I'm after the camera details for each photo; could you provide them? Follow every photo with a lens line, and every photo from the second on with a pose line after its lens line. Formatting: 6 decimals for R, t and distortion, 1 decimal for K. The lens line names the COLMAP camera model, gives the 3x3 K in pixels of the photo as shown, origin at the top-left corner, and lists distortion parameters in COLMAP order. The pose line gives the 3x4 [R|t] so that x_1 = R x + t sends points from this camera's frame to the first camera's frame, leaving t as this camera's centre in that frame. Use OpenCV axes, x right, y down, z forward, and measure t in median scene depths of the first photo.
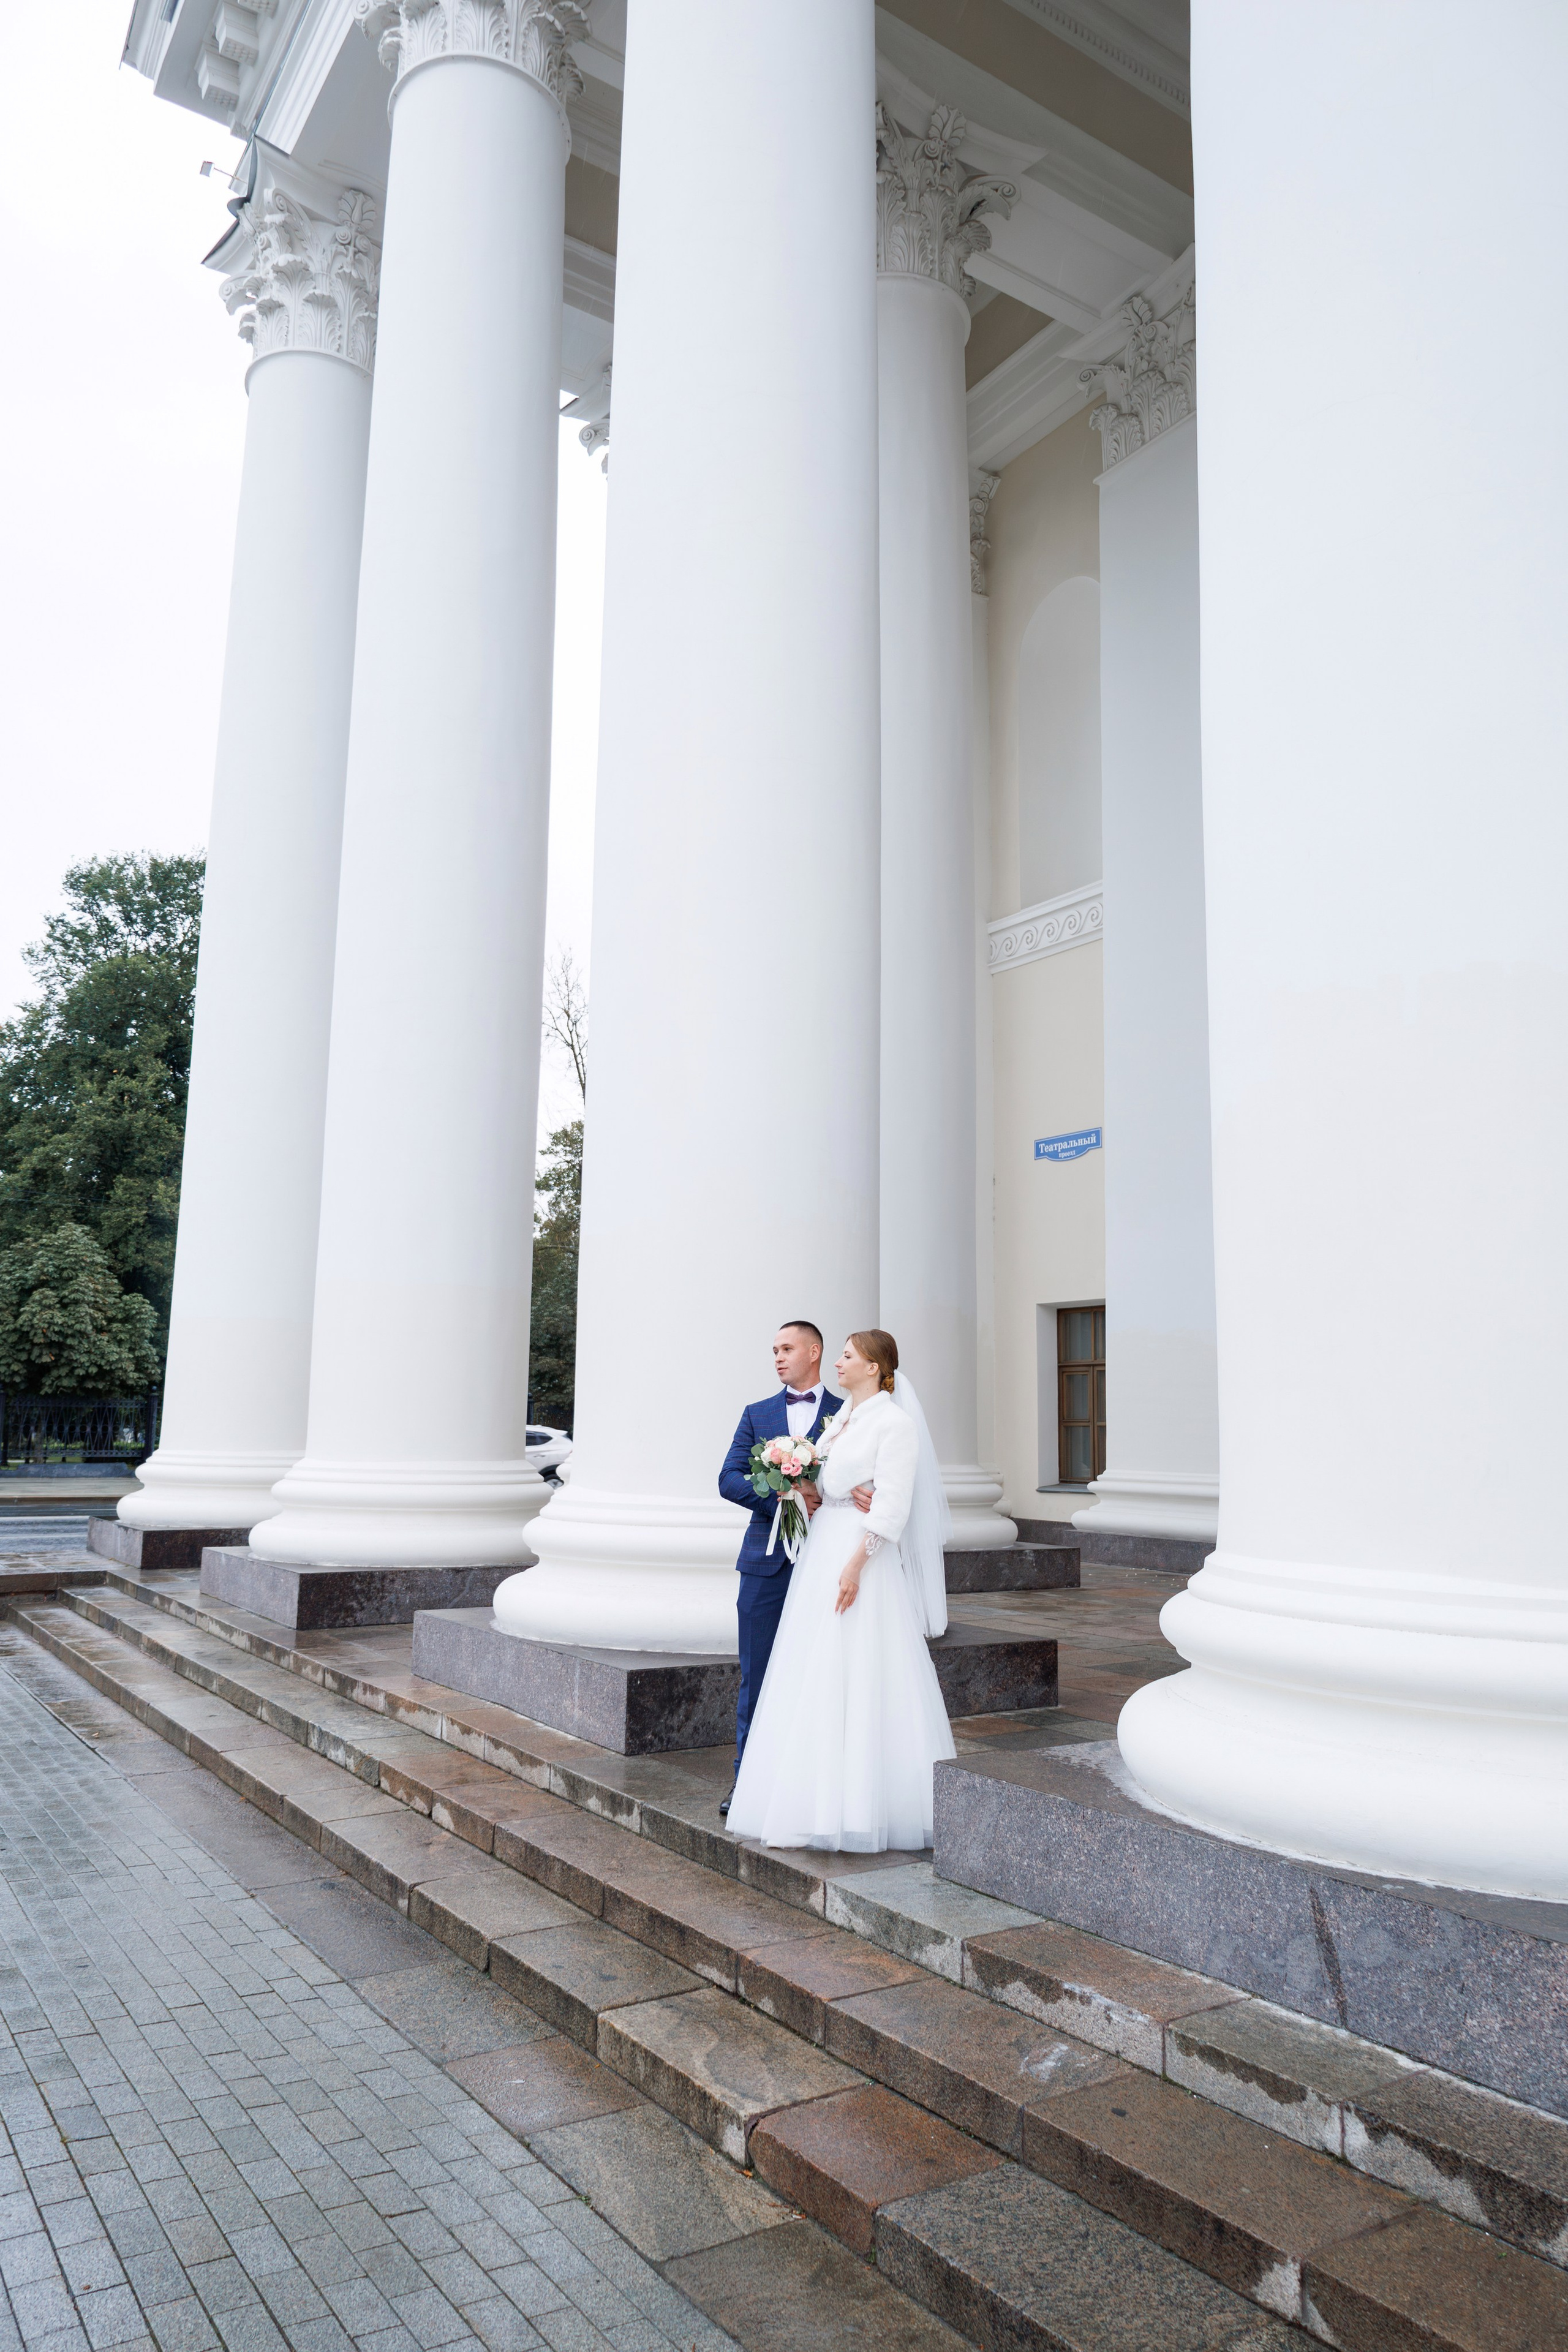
lens RADIAL K [[1620.6, 0, 786.6], [0, 1620.6, 1183.3], [0, 0, 1]] dist [-0.000584, -0.009229]
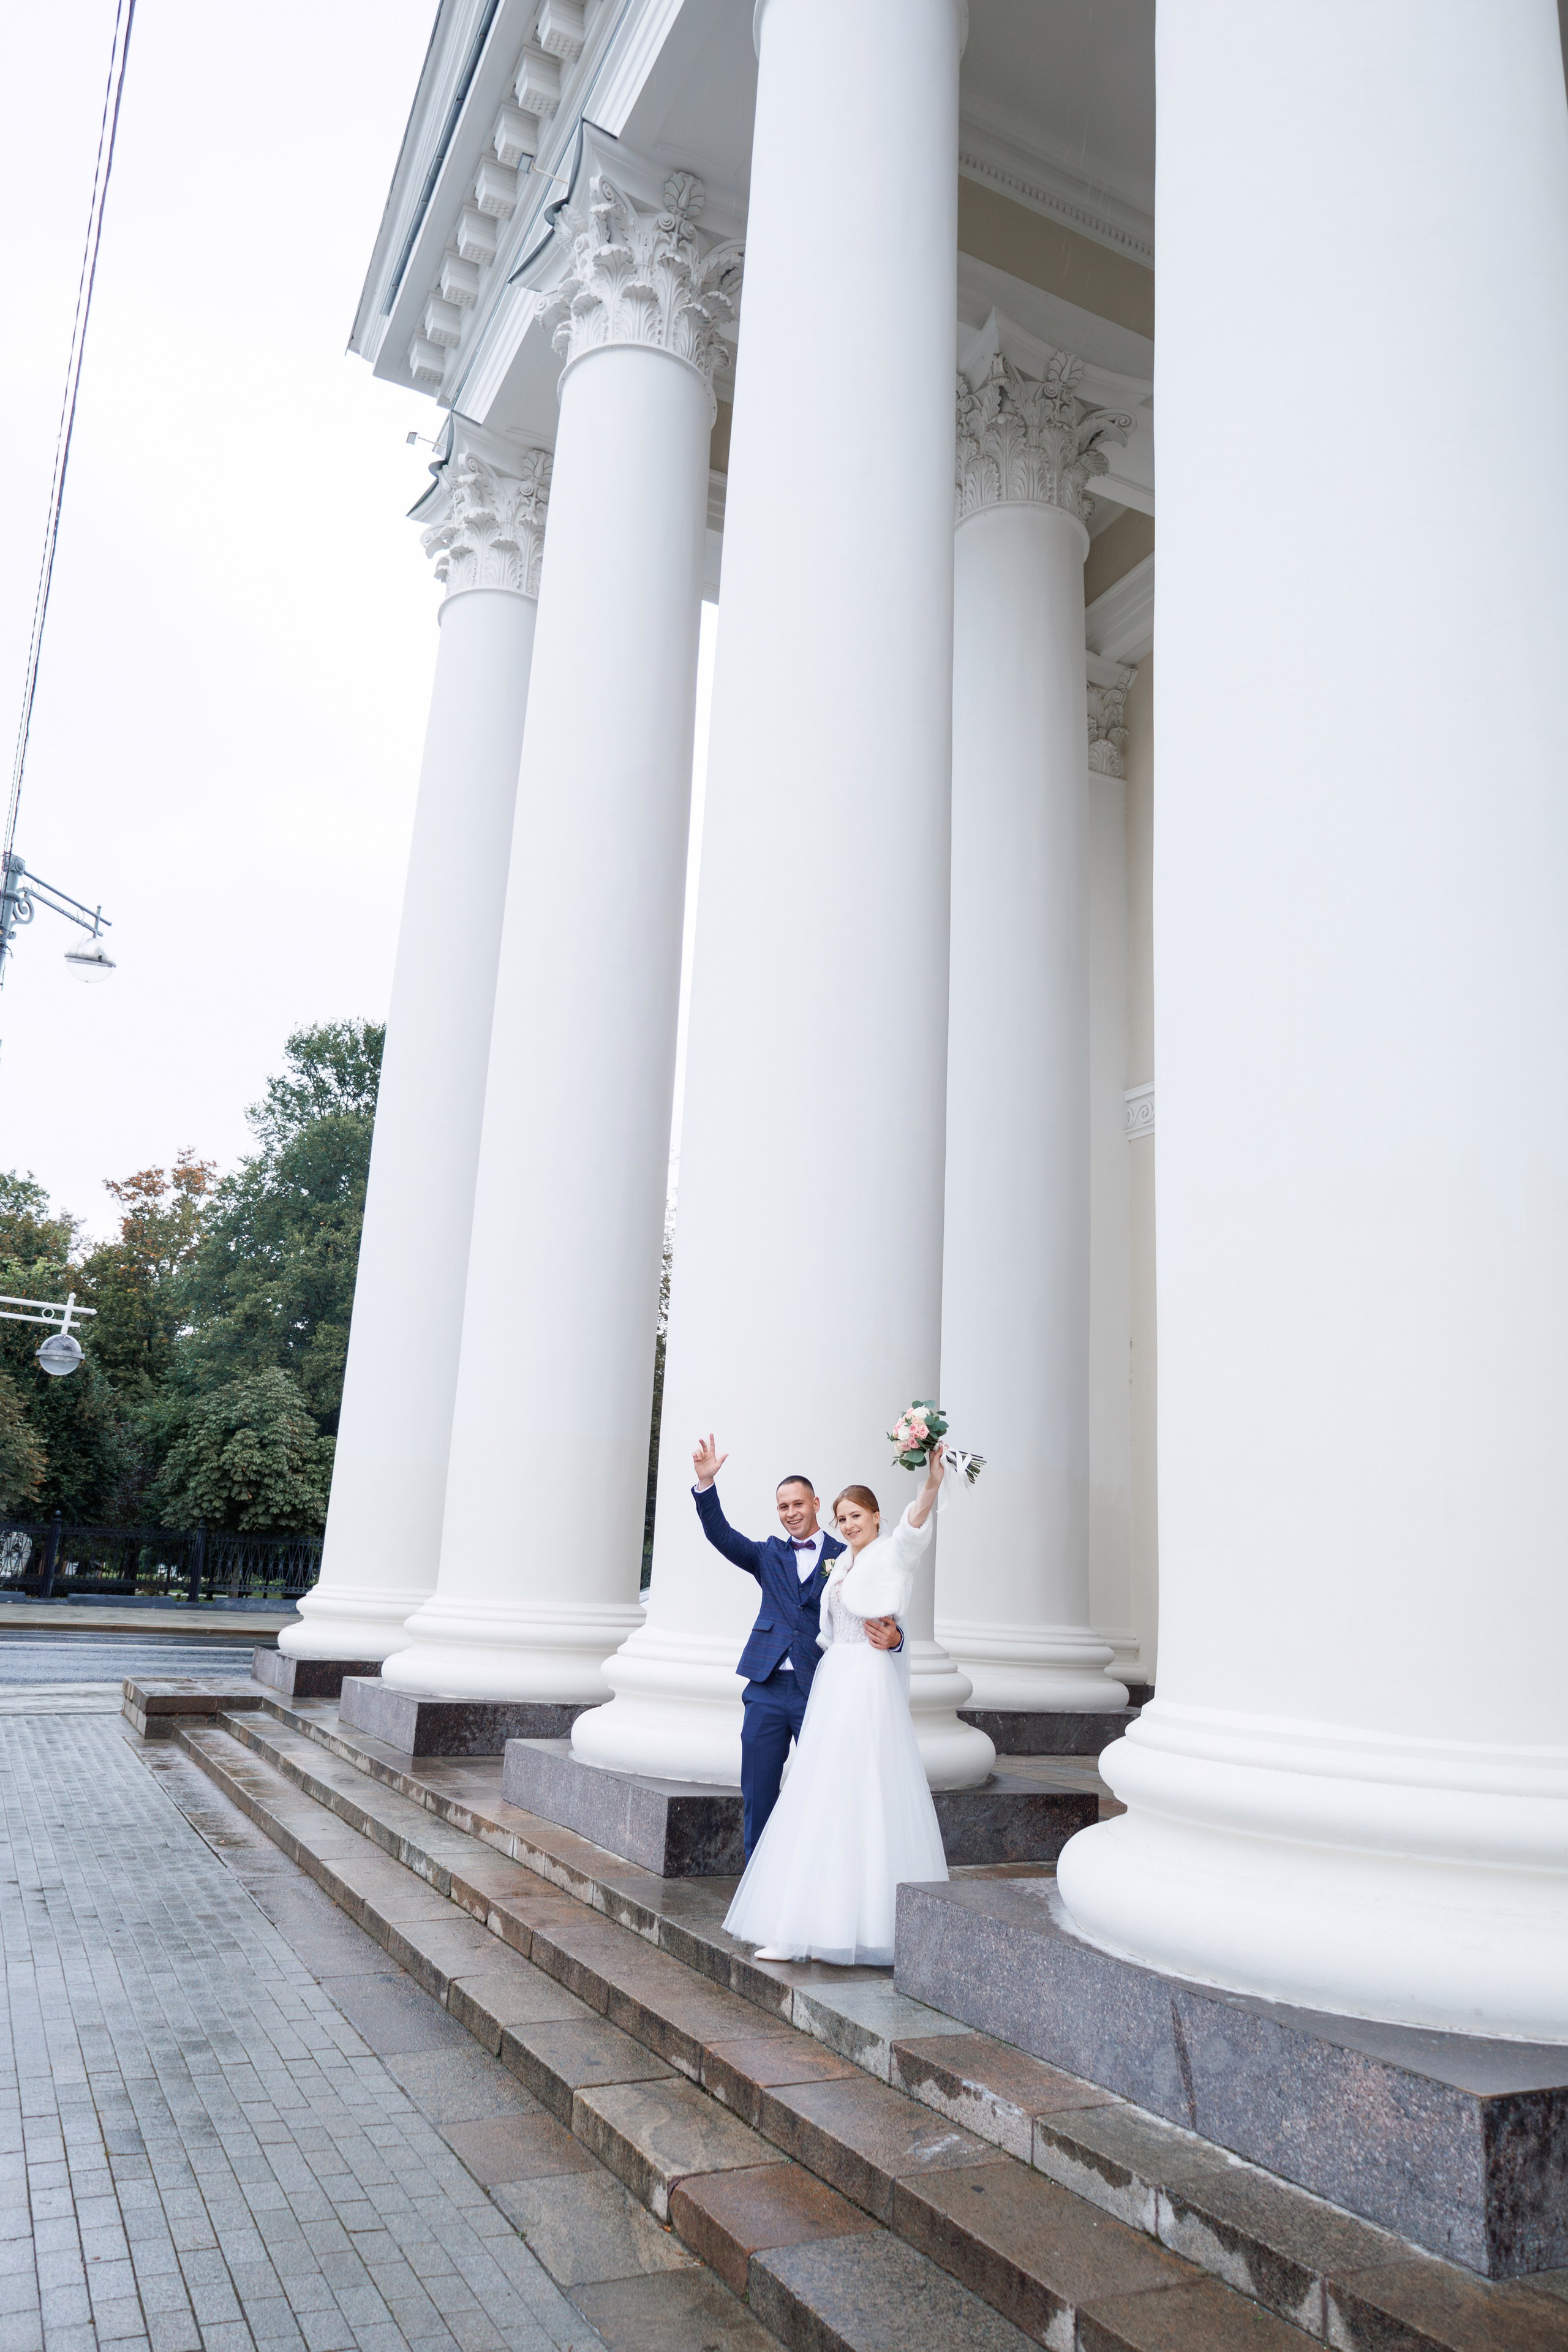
lens RADIAL K [[1623.6, 0, 781.9], [0, 1623.6, 1168.4], [0, 0, 1]] dist [-0.004247, -0.016665]
pose [[0.992247, 0.003151, -0.124242, 0.109578], [-0.015952, 0.994638, -0.102176, -0.008216], [0.123254, 0.103365, 0.986977, -0.105922]]
